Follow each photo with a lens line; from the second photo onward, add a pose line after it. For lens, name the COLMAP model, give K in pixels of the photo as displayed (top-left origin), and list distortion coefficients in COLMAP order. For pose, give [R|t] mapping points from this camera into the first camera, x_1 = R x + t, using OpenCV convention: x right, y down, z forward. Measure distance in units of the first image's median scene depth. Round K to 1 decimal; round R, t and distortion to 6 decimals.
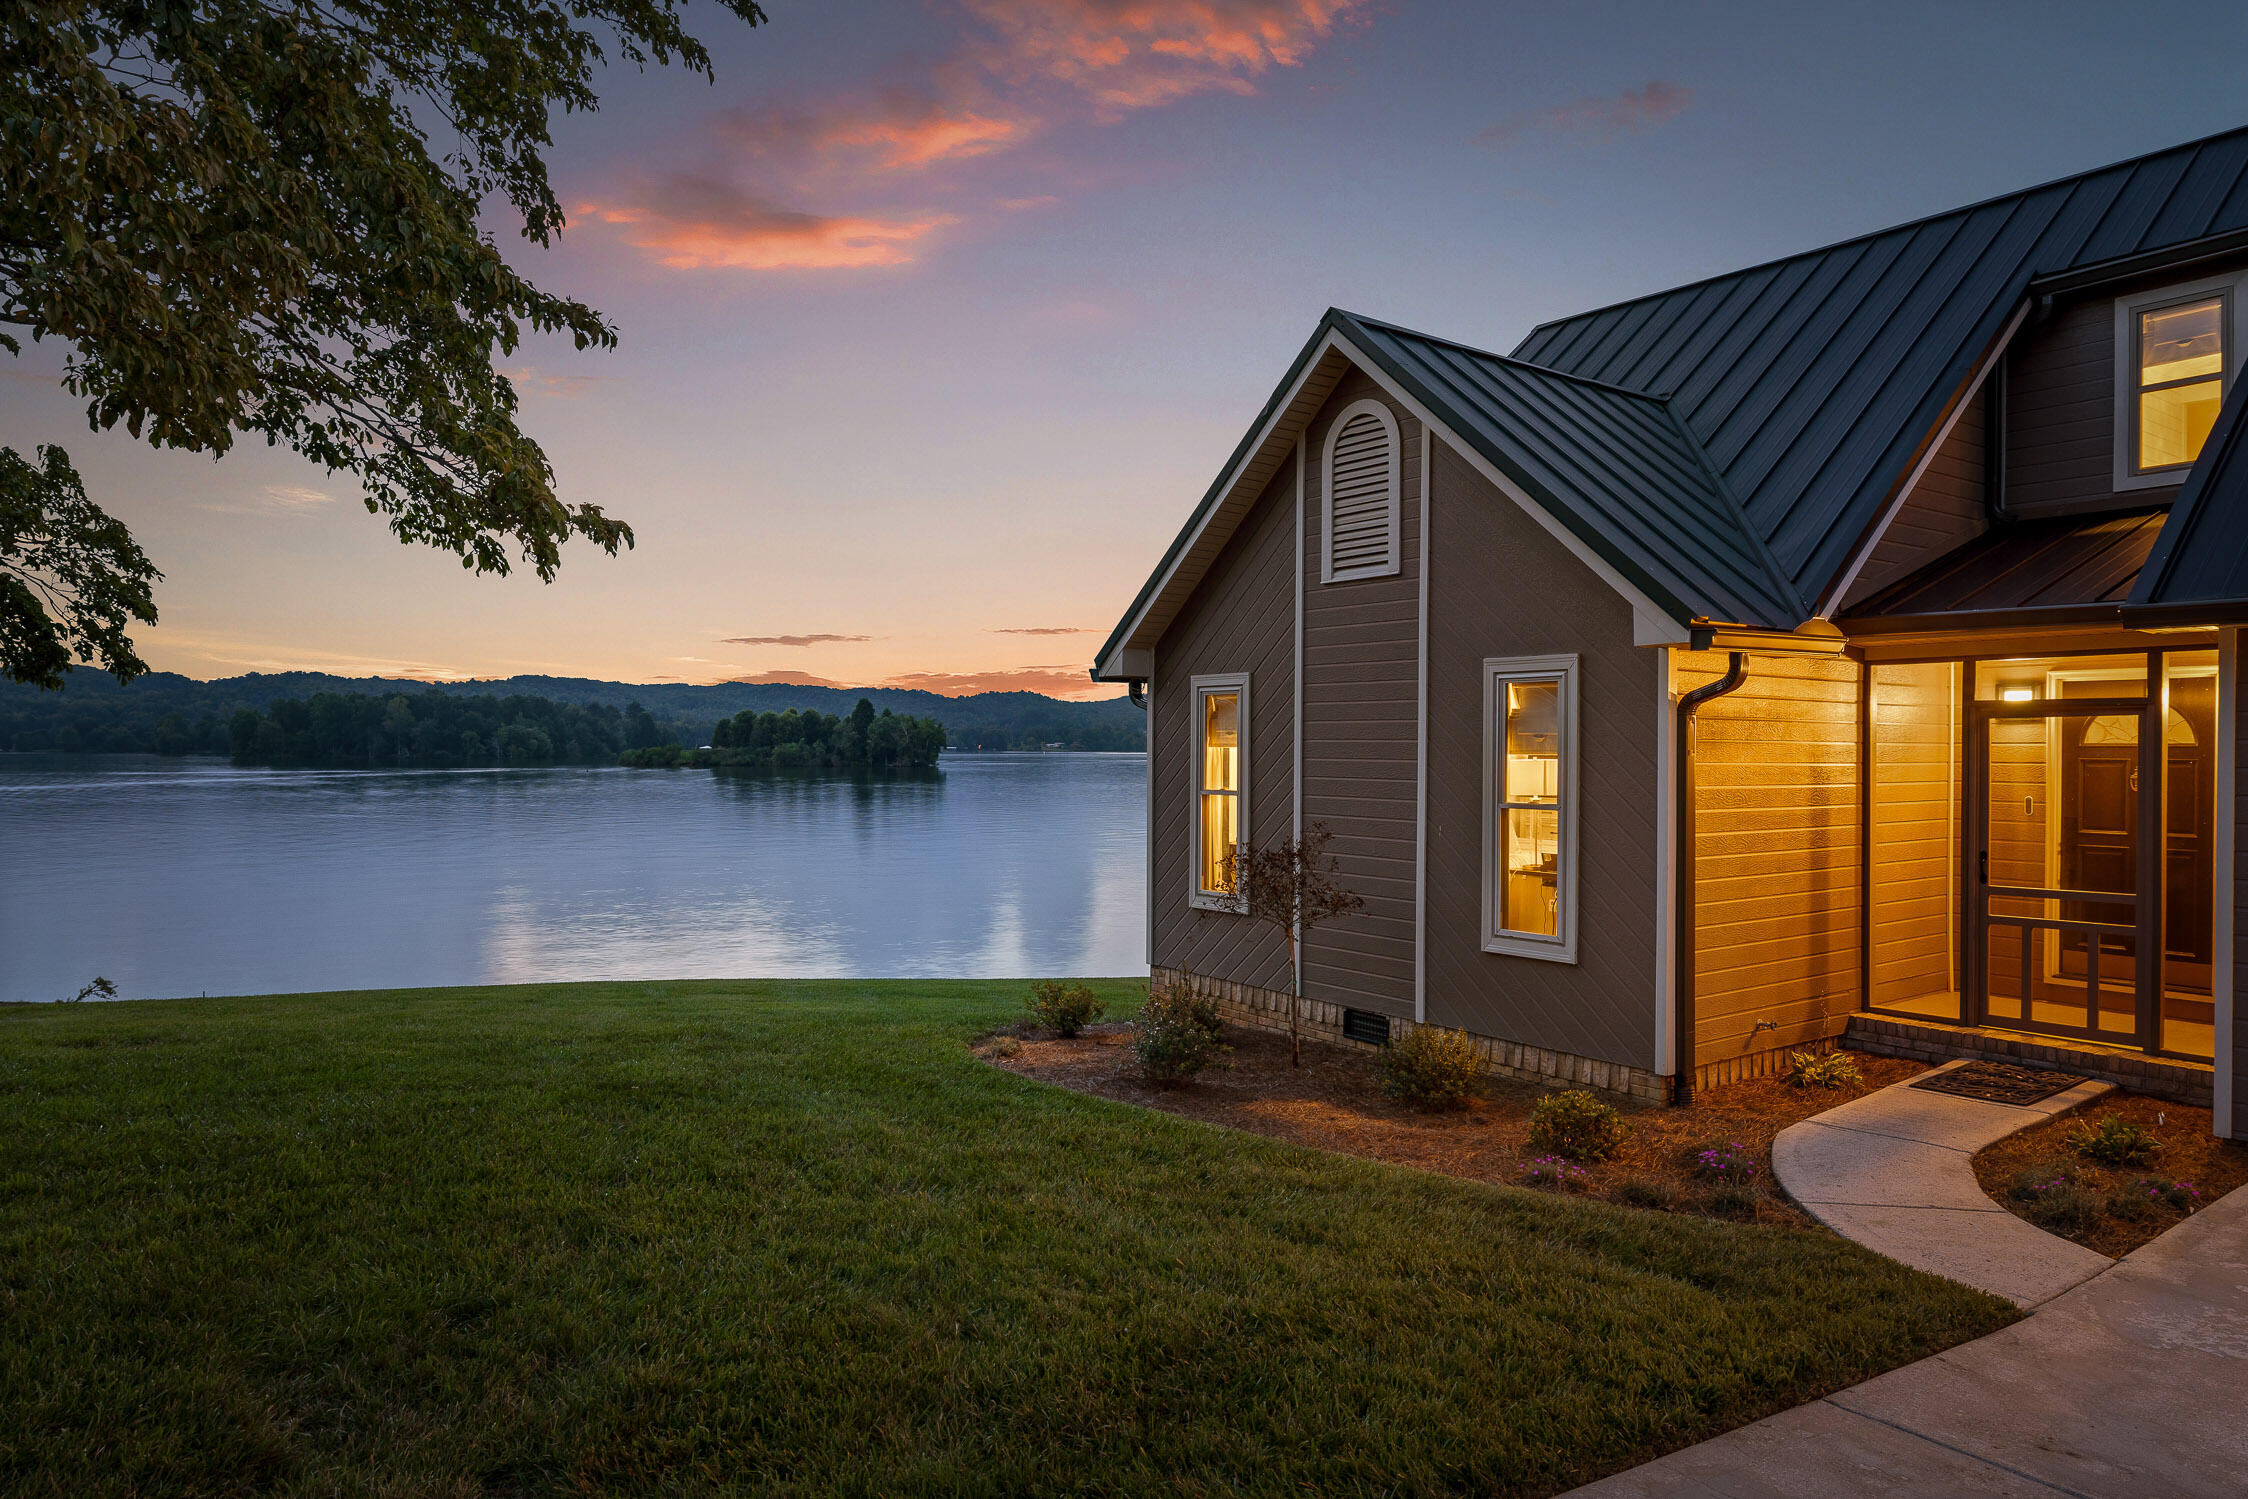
lens RADIAL K [[1379.2, 0, 1127.0], [0, 1379.2, 768.6], [0, 0, 1]] dist [-0.009363, 0.000338]
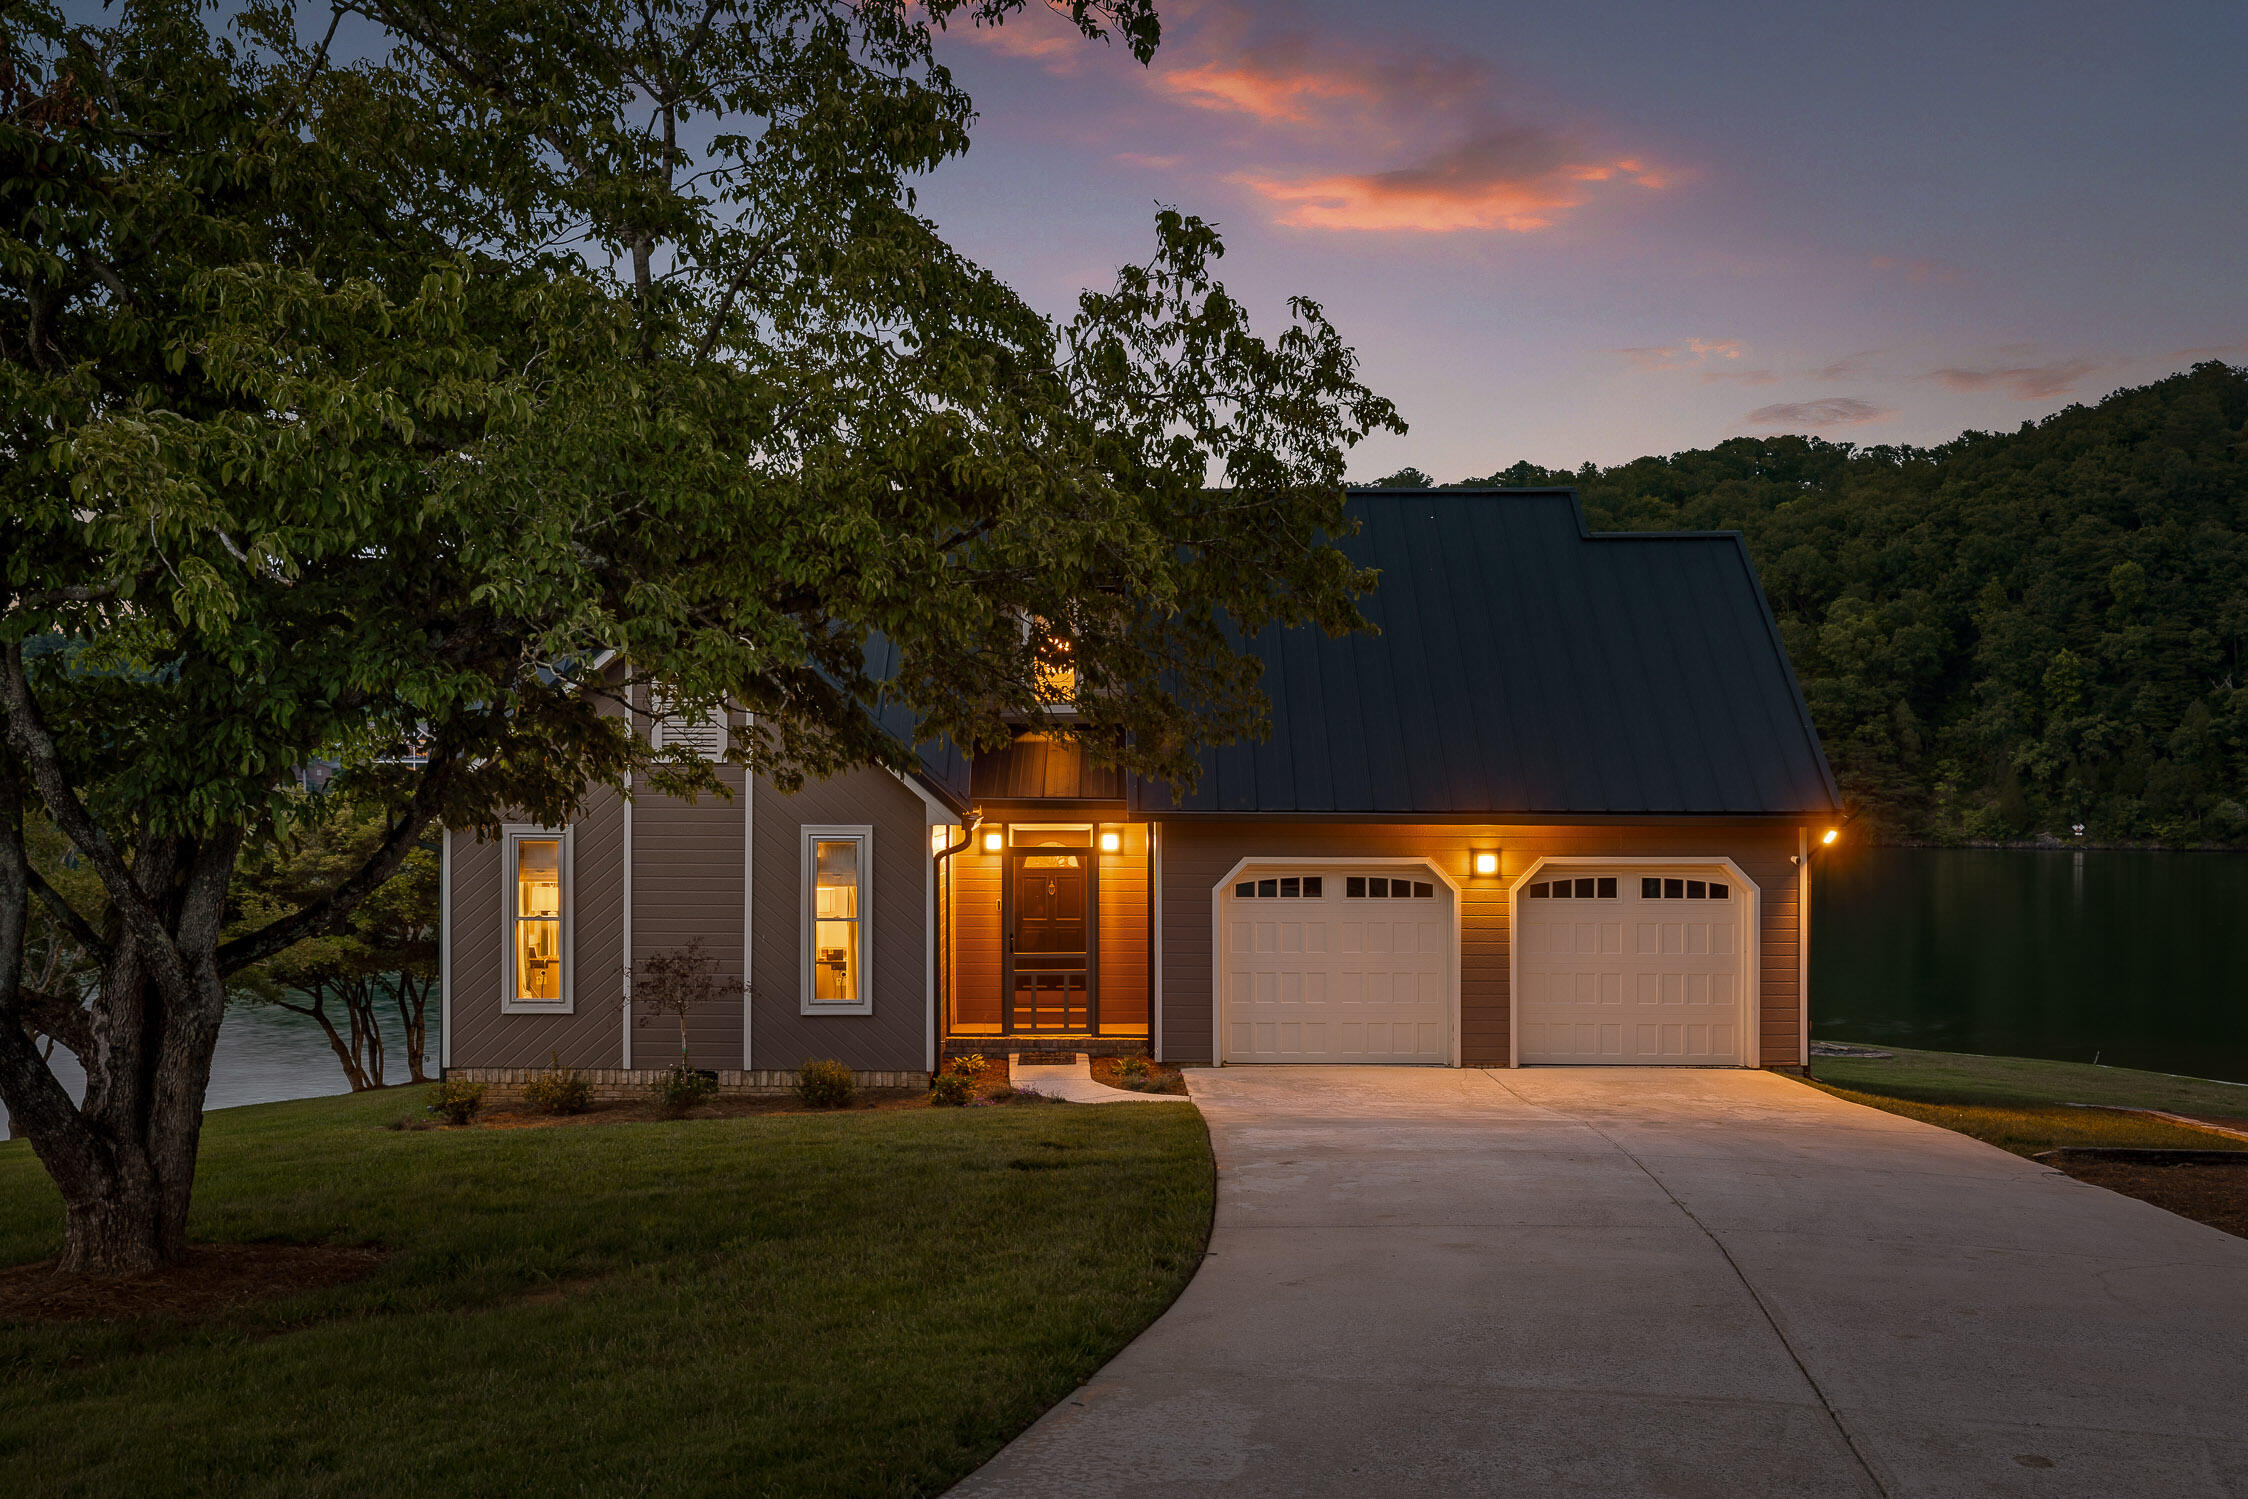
lens RADIAL K [[2186.0, 0, 1108.1], [0, 2186.0, 761.1], [0, 0, 1]] dist [0.005722, 0.000000]
pose [[0.598620, 0.014017, 0.800910, -1.337518], [0.012182, 0.999572, -0.026598, -0.072804], [-0.800940, 0.025679, 0.598193, -0.661501]]
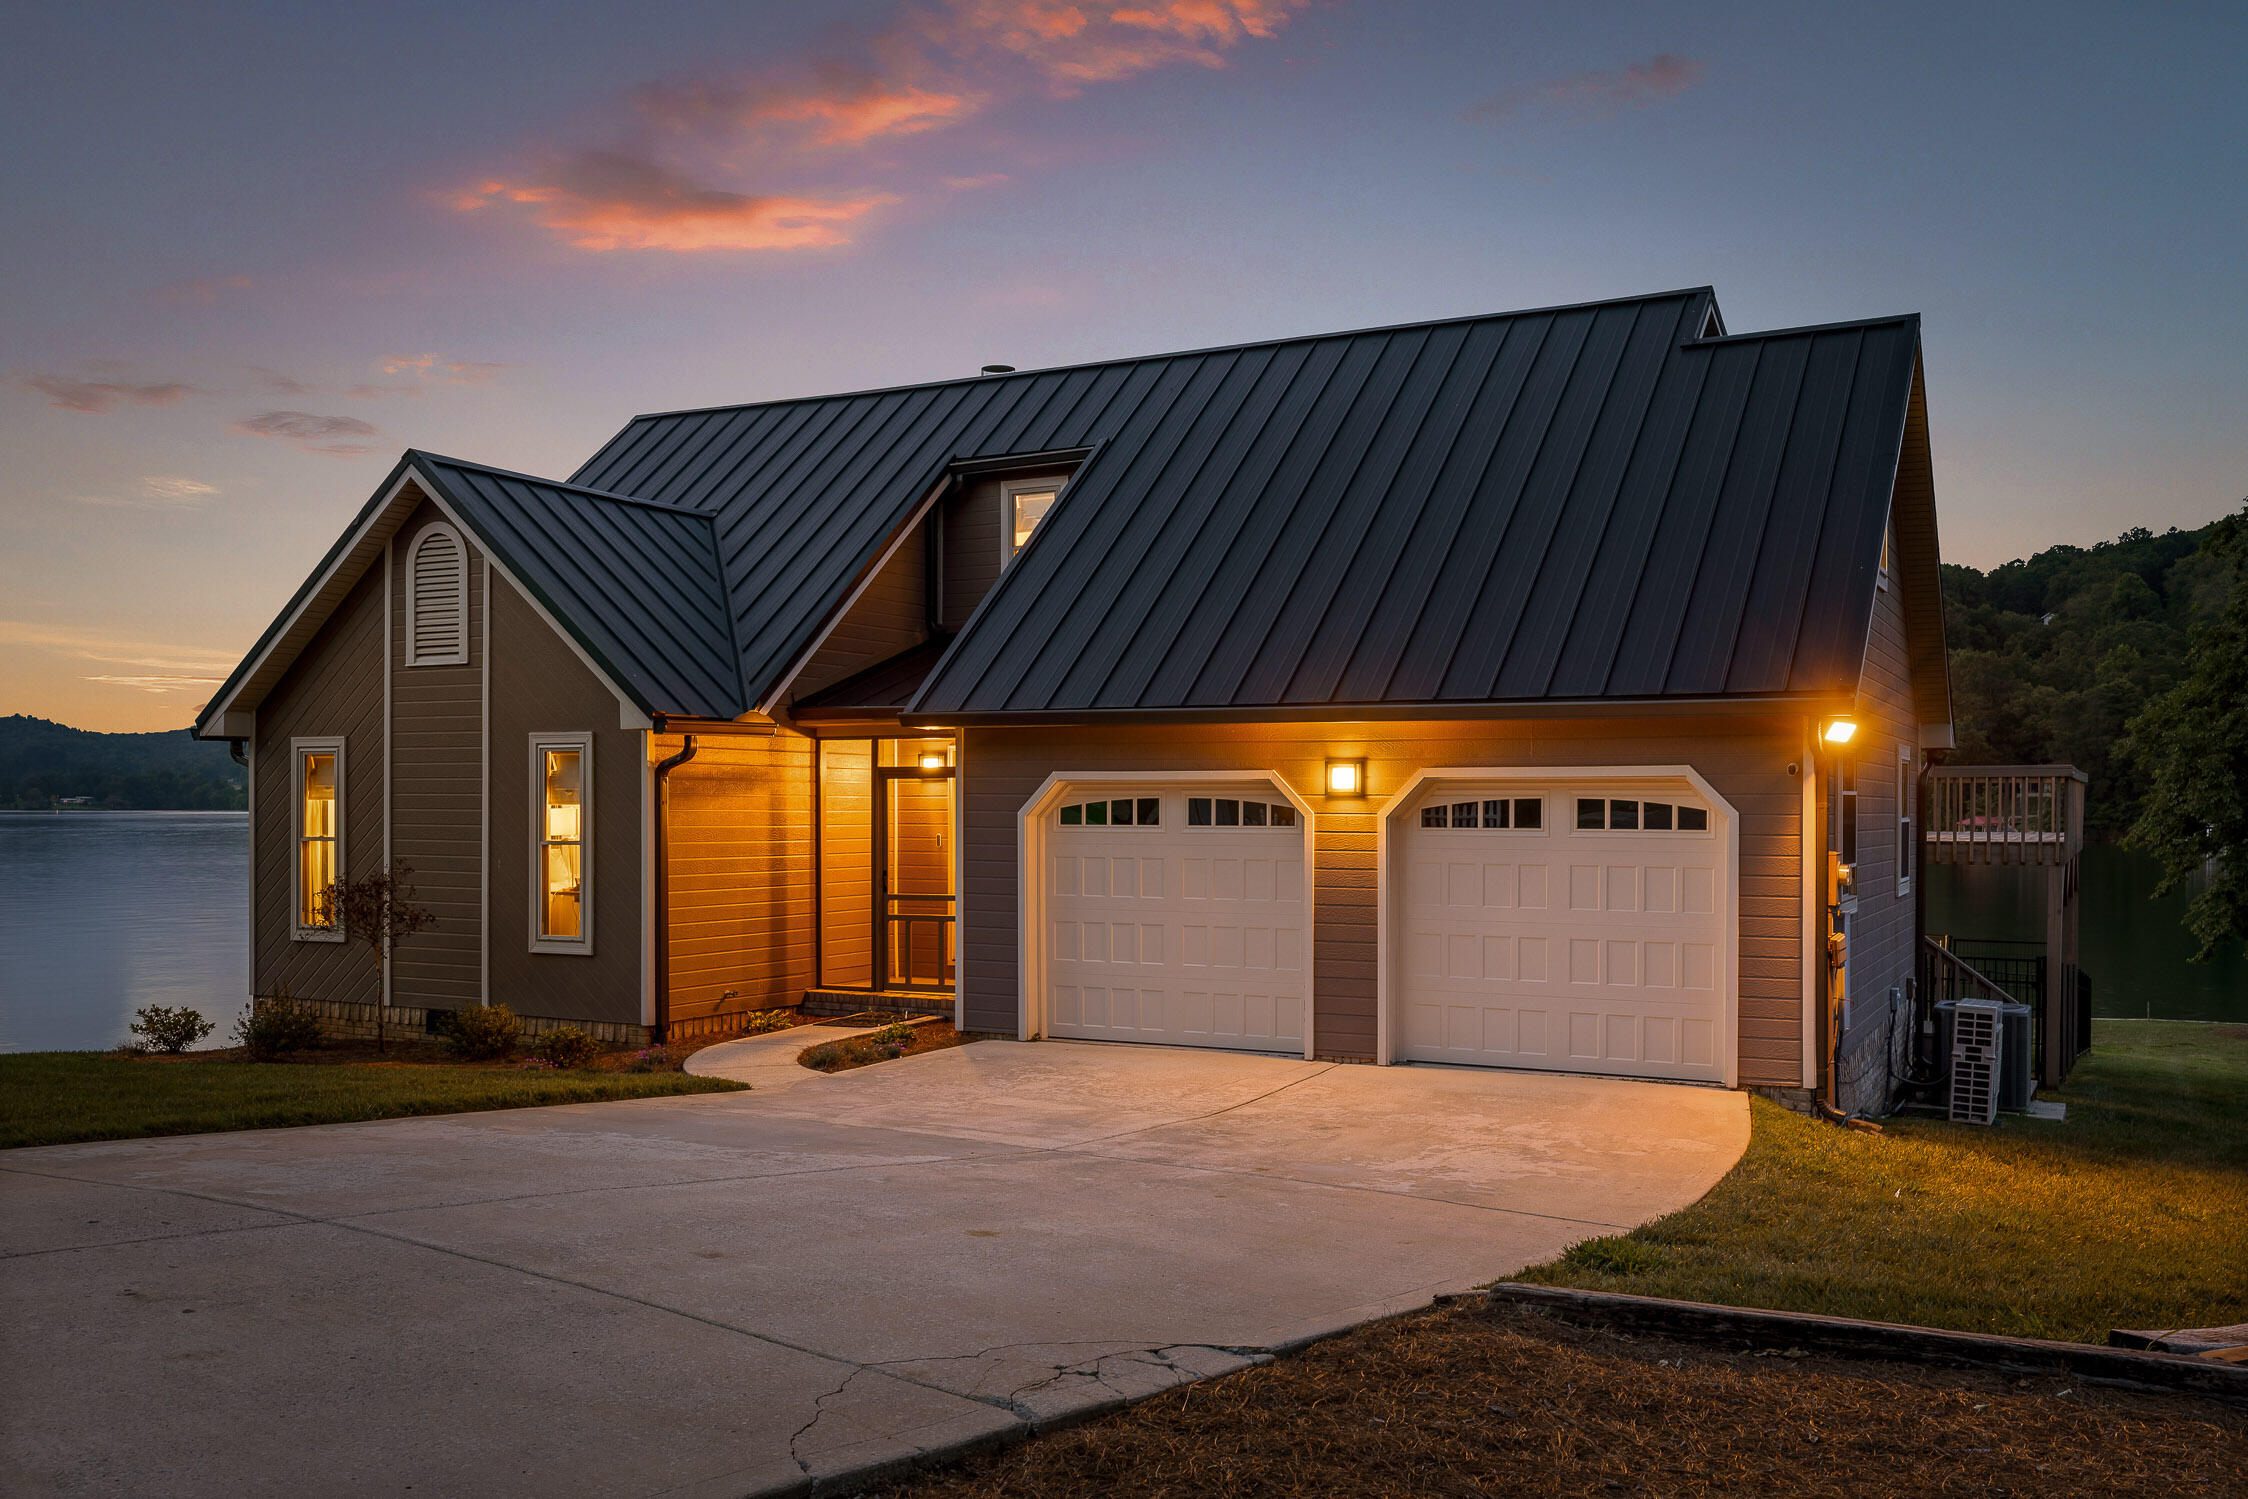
lens RADIAL K [[1977.4, 0, 1152.7], [0, 1977.4, 819.4], [0, 0, 1]] dist [0.007955, -0.000963]
pose [[0.900644, -0.004812, 0.434530, -0.026678], [0.008001, 0.999953, -0.005511, 0.017439], [-0.434483, 0.008440, 0.900640, -0.879528]]
